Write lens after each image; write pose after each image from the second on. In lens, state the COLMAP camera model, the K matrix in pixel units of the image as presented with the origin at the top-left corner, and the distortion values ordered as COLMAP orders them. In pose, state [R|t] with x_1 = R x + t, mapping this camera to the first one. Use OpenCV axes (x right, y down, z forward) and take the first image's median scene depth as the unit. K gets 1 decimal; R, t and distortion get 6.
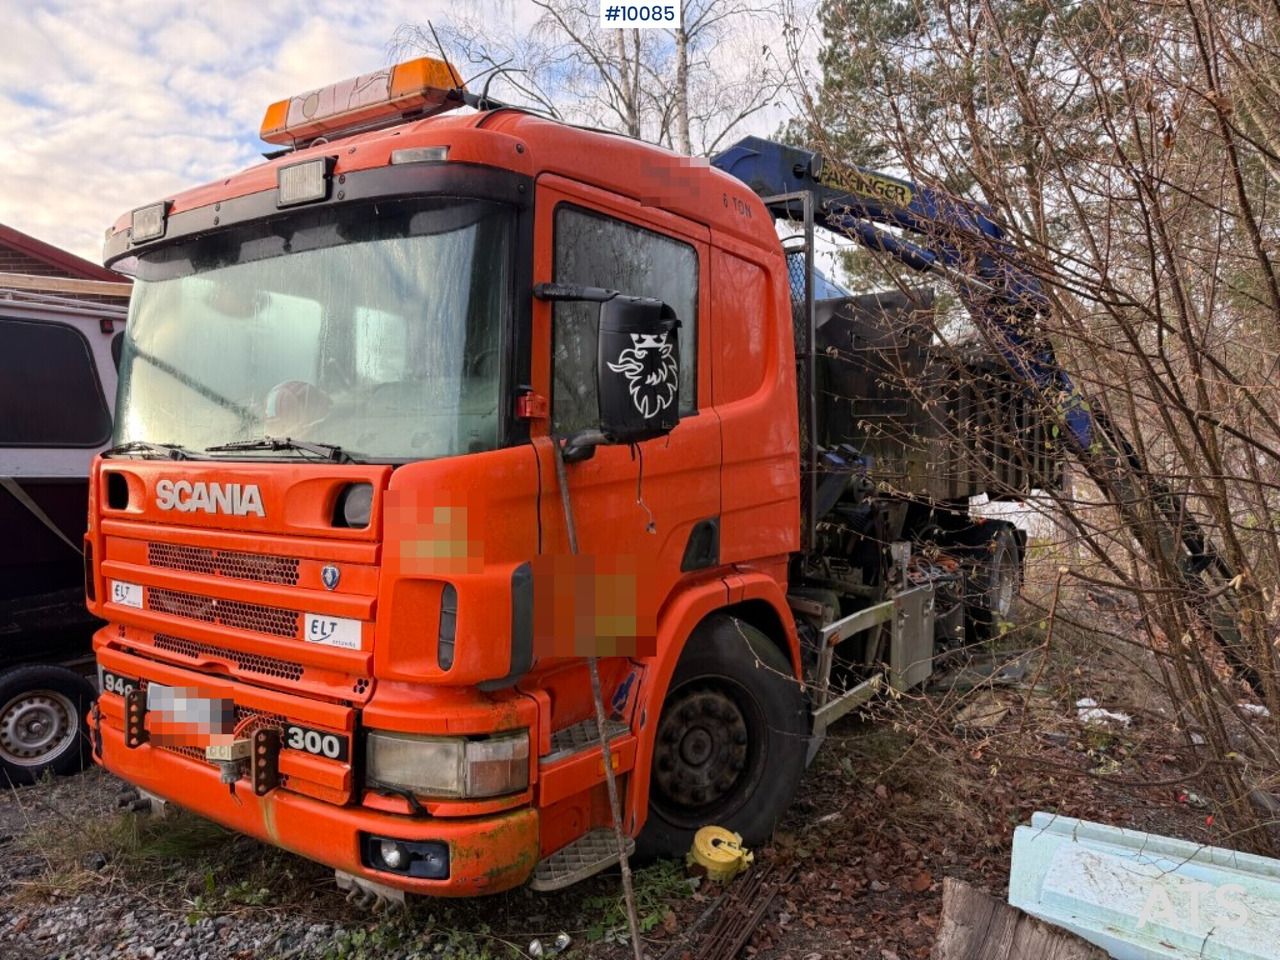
lens RADIAL K [[911.5, 0, 640.4], [0, 911.5, 500.4], [0, 0, 1]] dist [0.120678, -0.263042]
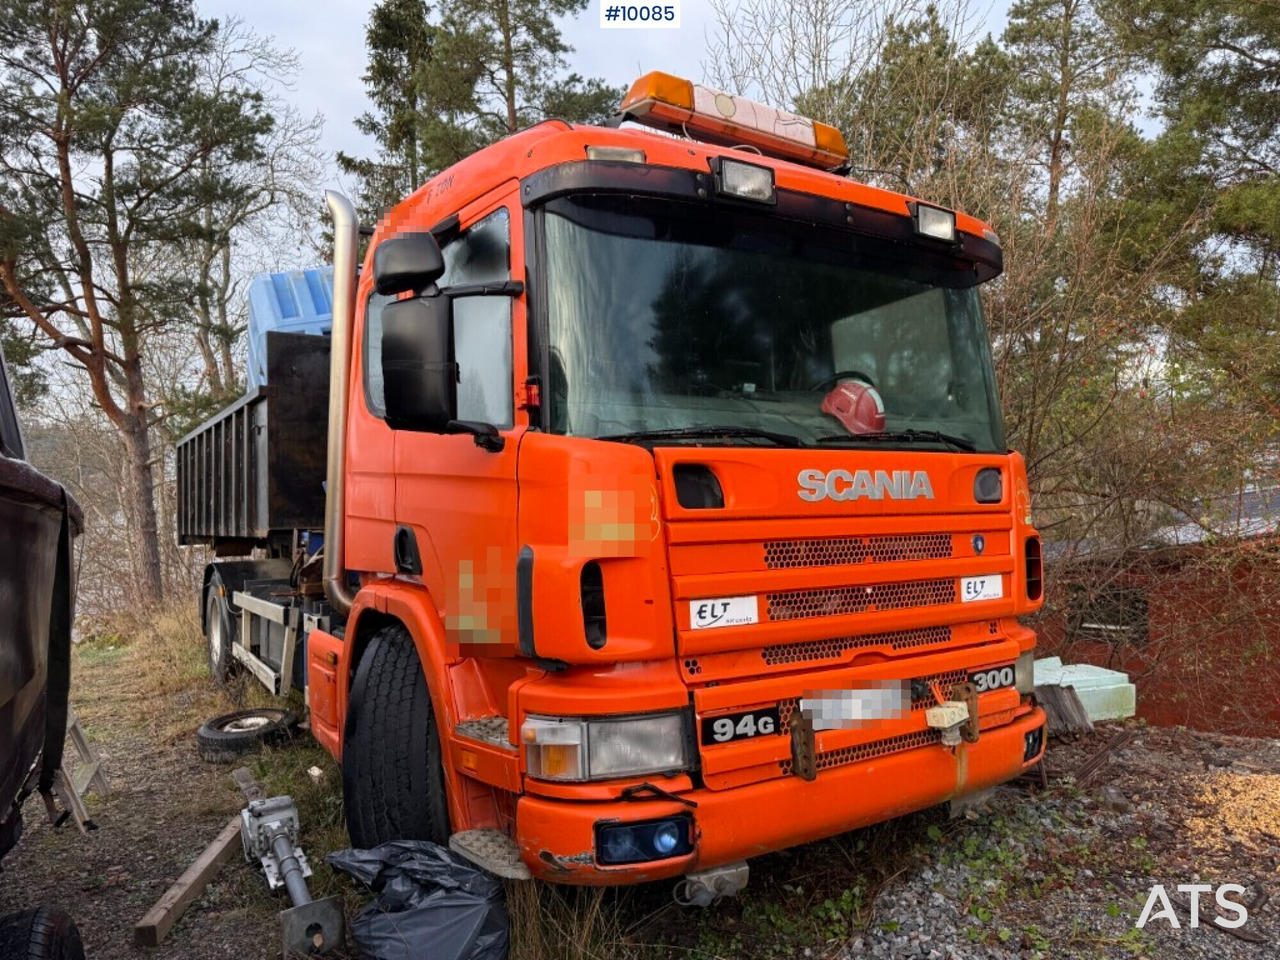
lens RADIAL K [[889.3, 0, 640.0], [0, 889.3, 480.0], [0, 0, 1]] dist [0.043693, -0.042652]
pose [[0.400994, 0.019559, 0.915872, -1.462551], [0.073179, 0.995893, -0.053308, 0.024728], [-0.913153, 0.088399, 0.397915, 0.835303]]
